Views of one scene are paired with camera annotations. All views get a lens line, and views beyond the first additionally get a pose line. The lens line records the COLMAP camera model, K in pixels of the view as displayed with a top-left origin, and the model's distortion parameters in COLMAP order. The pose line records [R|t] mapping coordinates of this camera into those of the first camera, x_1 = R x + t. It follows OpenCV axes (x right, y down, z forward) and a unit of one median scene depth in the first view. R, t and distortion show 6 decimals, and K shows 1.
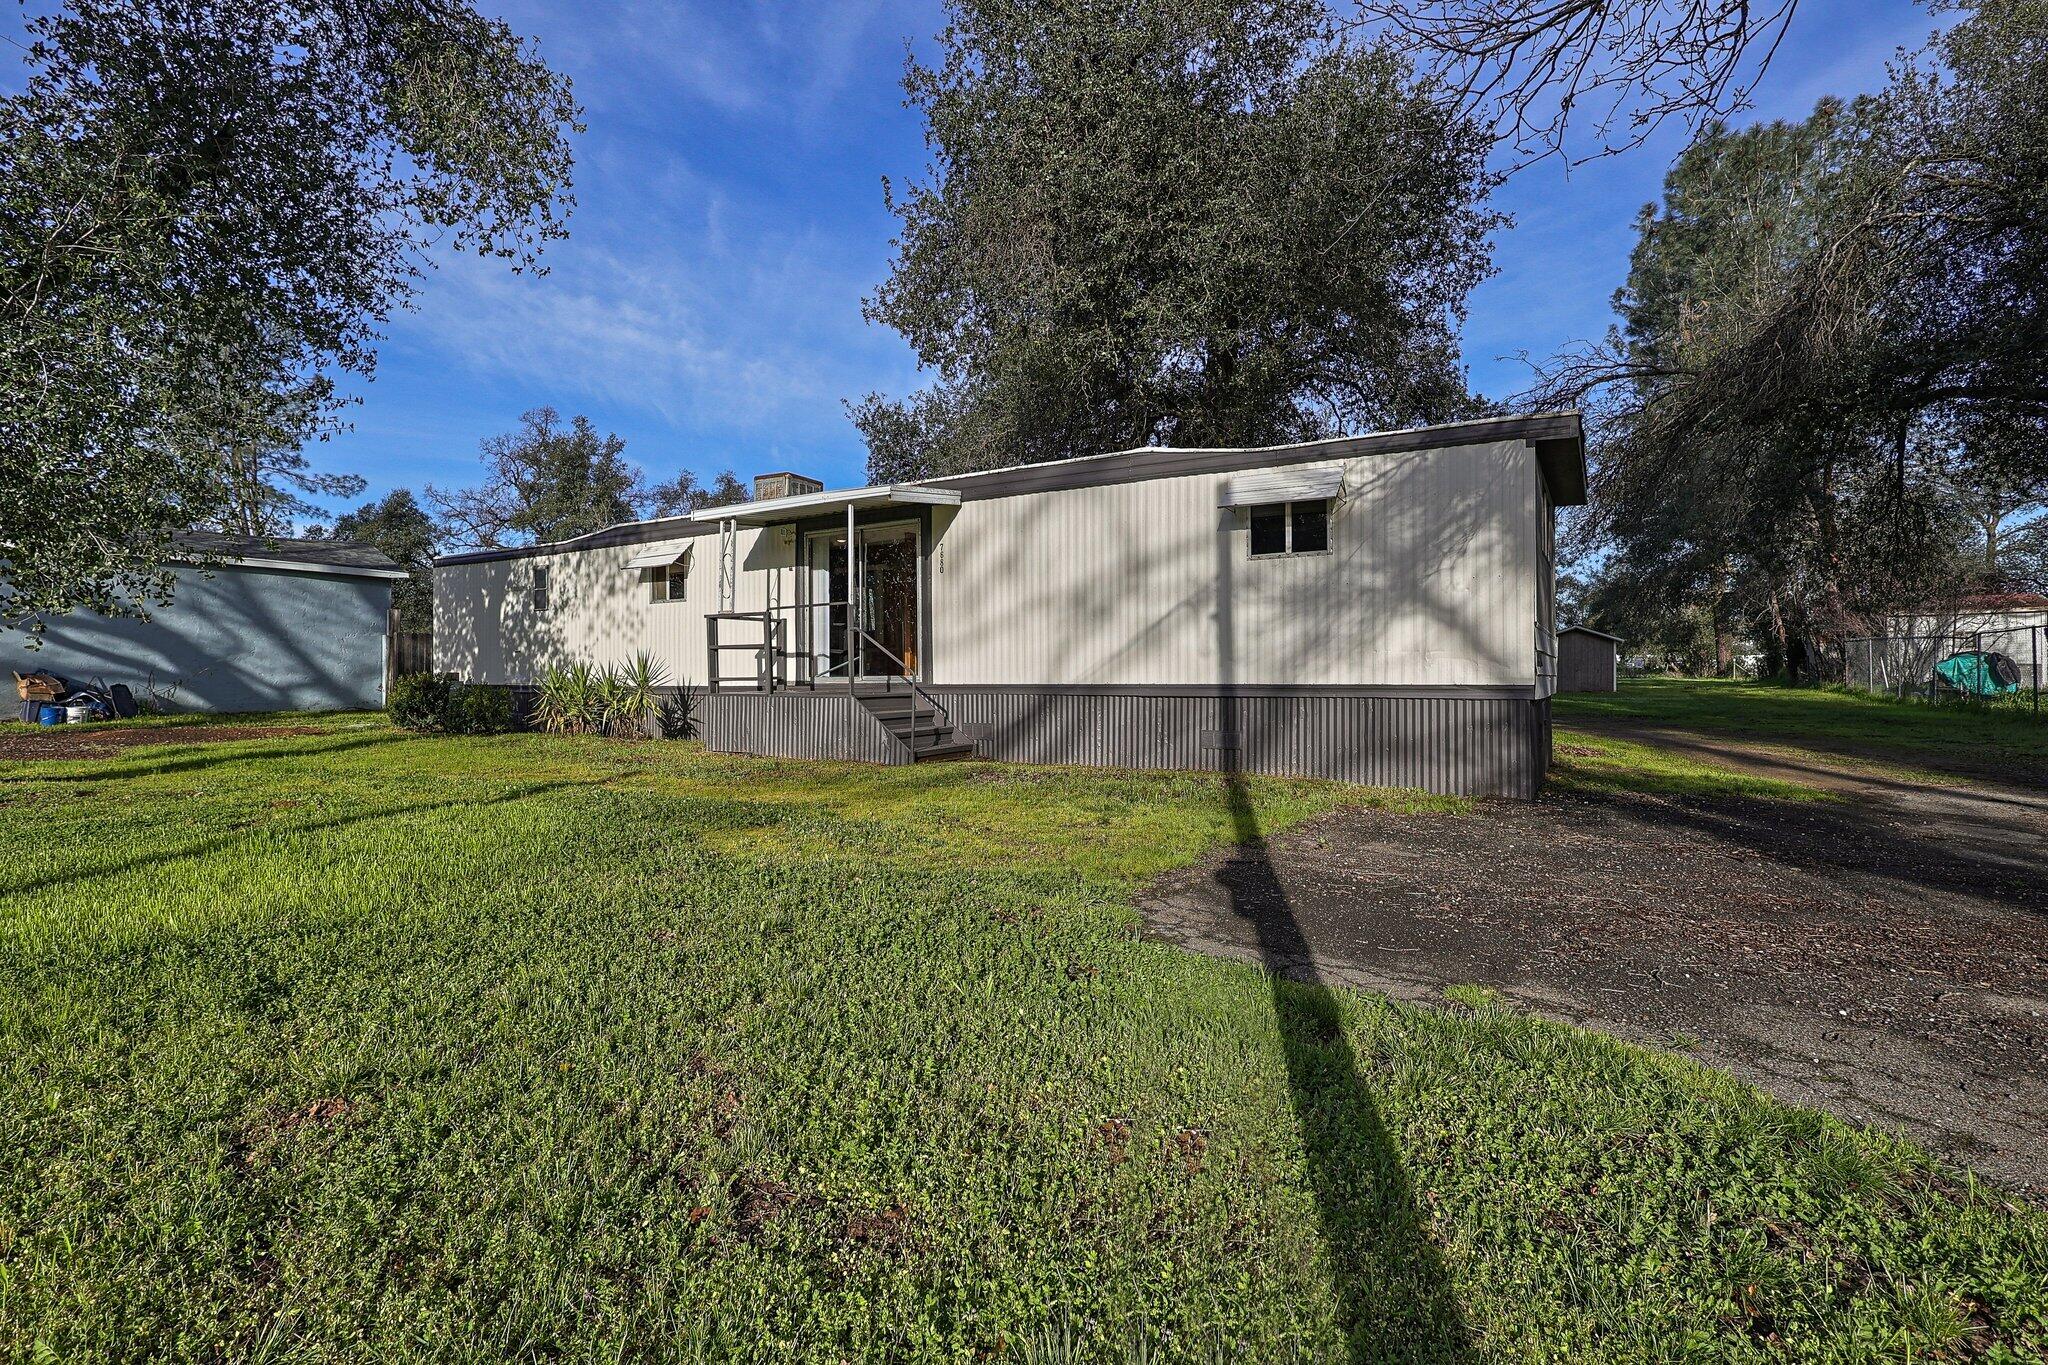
lens RADIAL K [[948.7, 0, 1024.7], [0, 948.7, 699.5], [0, 0, 1]] dist [-0.001467, -0.001338]
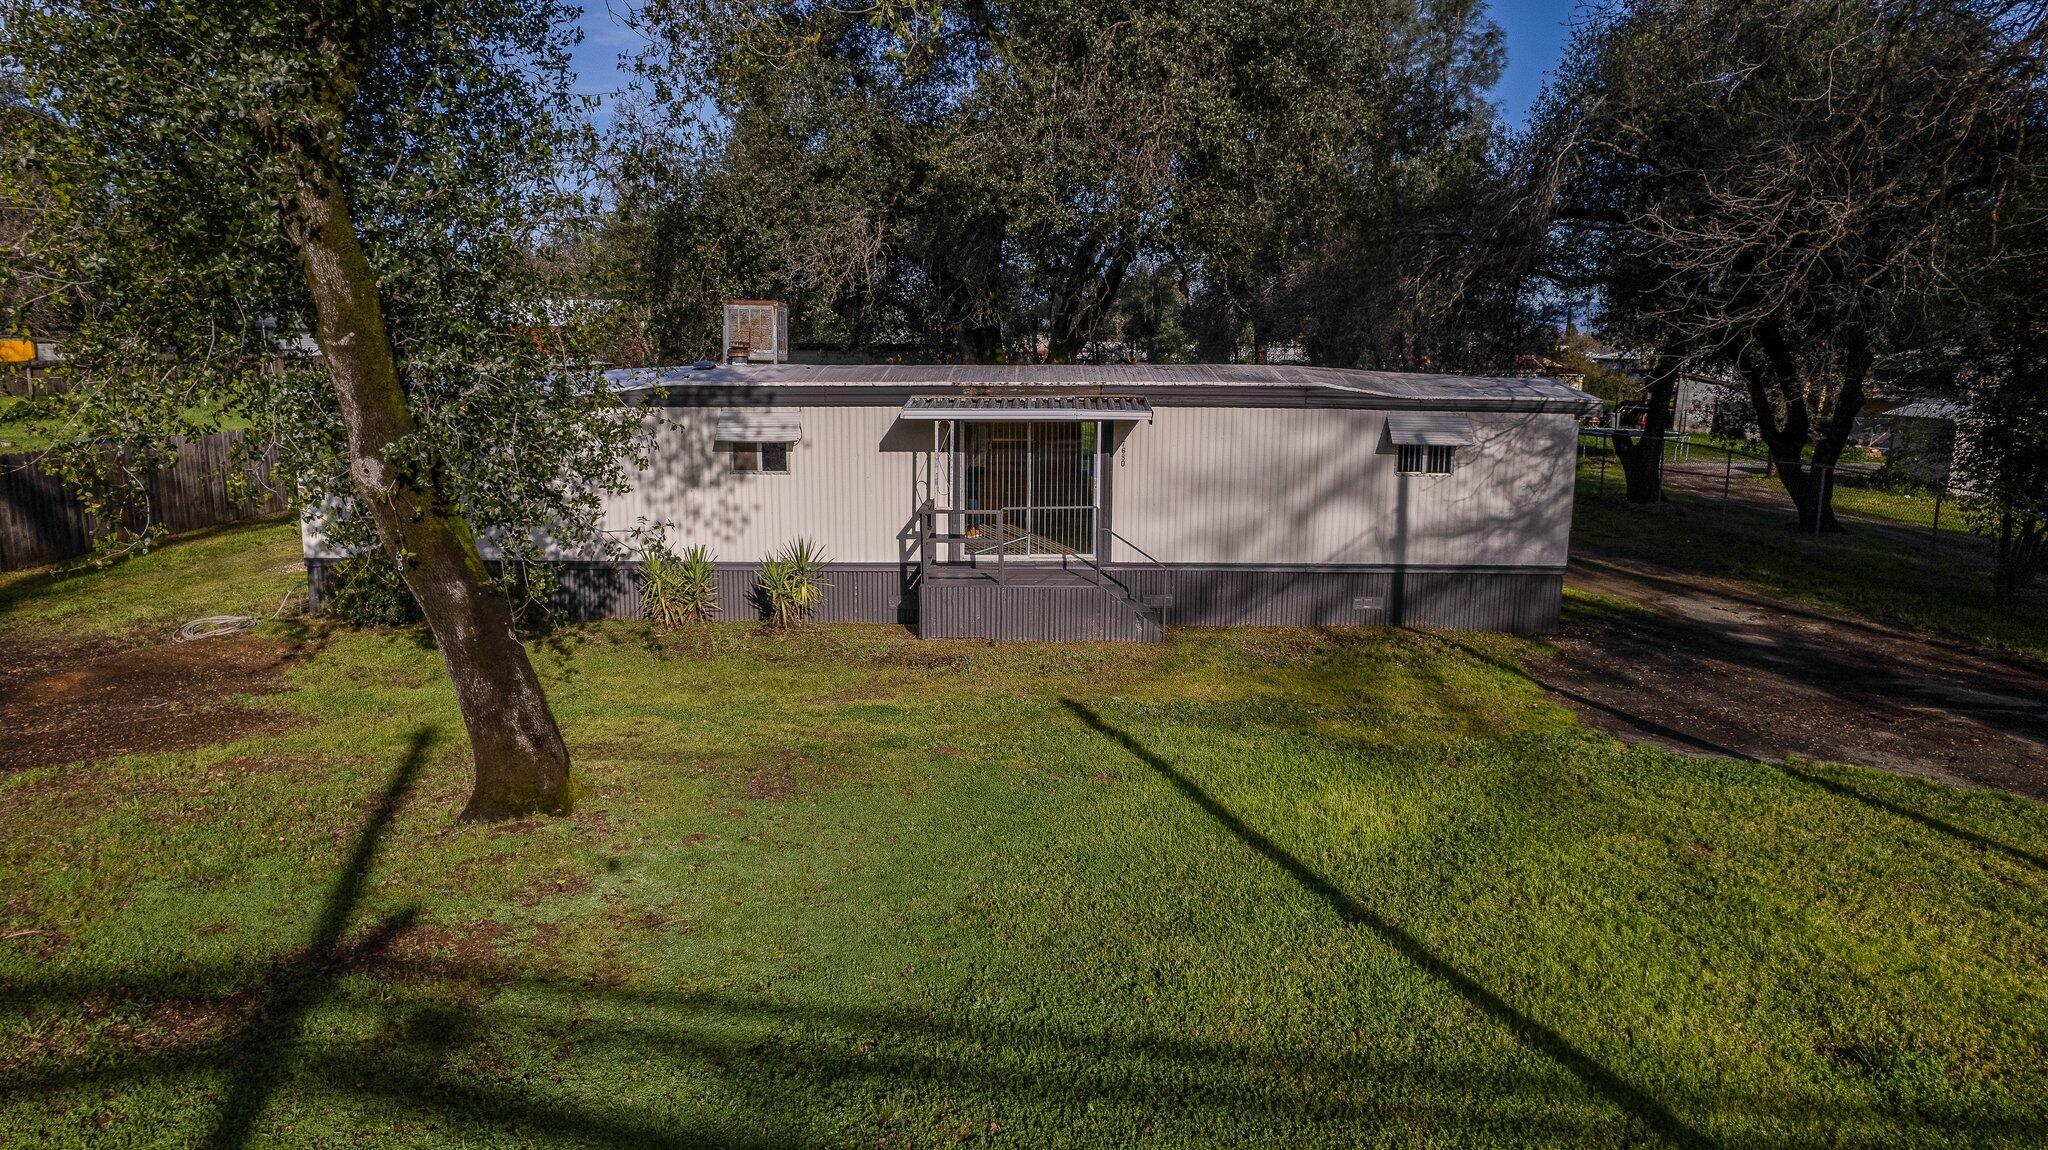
lens RADIAL K [[1304.3, 0, 1035.2], [0, 1304.3, 594.6], [0, 0, 1]] dist [-0.046674, 0.029903]
pose [[0.850185, -0.093610, 0.518095, -0.903649], [0.005461, 0.985581, 0.169115, -0.223455], [-0.526455, -0.140950, 0.838438, -0.259454]]
